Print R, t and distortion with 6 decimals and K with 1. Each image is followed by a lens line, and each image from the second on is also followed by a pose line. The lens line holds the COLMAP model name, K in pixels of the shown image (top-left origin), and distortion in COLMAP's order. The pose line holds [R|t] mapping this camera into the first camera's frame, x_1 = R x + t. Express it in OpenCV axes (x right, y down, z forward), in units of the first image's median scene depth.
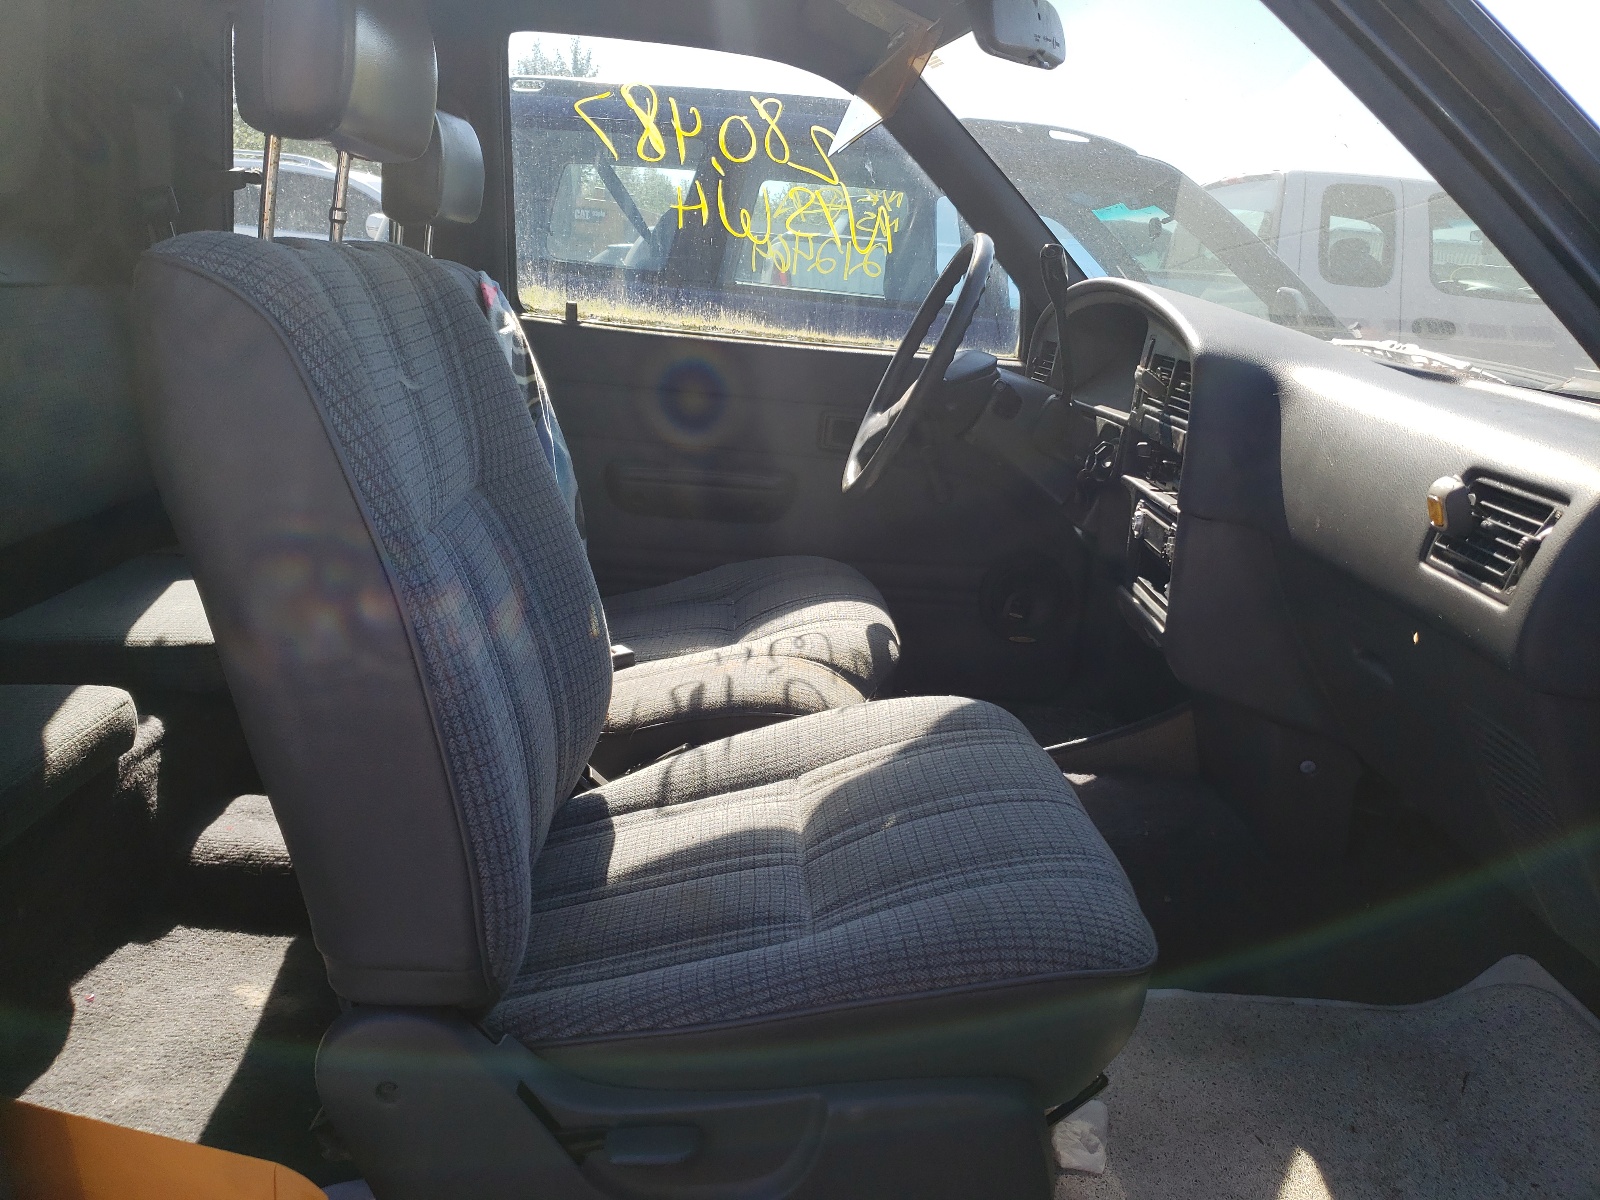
lens RADIAL K [[1224.4, 0, 800.0], [0, 1224.4, 600.0], [0, 0, 1]] dist [0.087449, 0.000492]
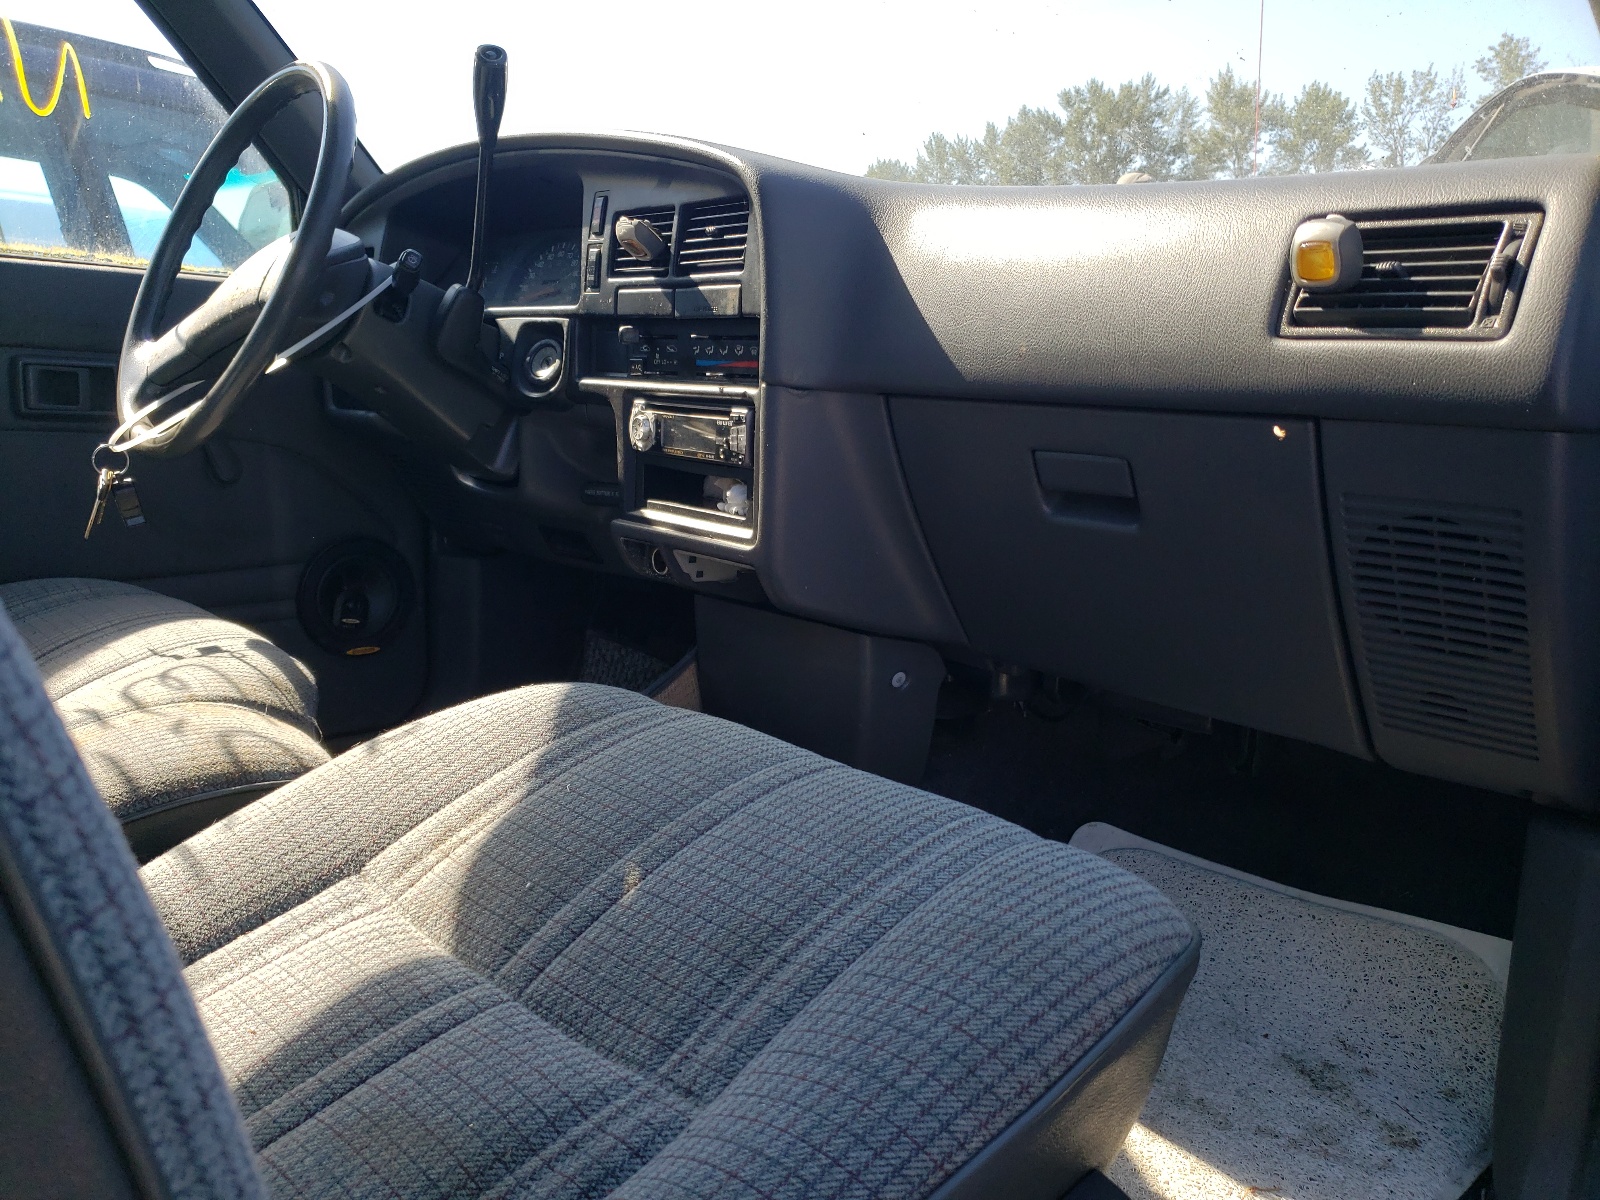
lens RADIAL K [[1230.9, 0, 798.5], [0, 1230.9, 630.9], [0, 0, 1]] dist [0.068514, -0.101927]
pose [[0.745032, -0.181939, 0.641737, -0.190798], [0.182521, 0.980970, 0.066215, 0.030581], [-0.641571, 0.067798, 0.764061, 0.384945]]
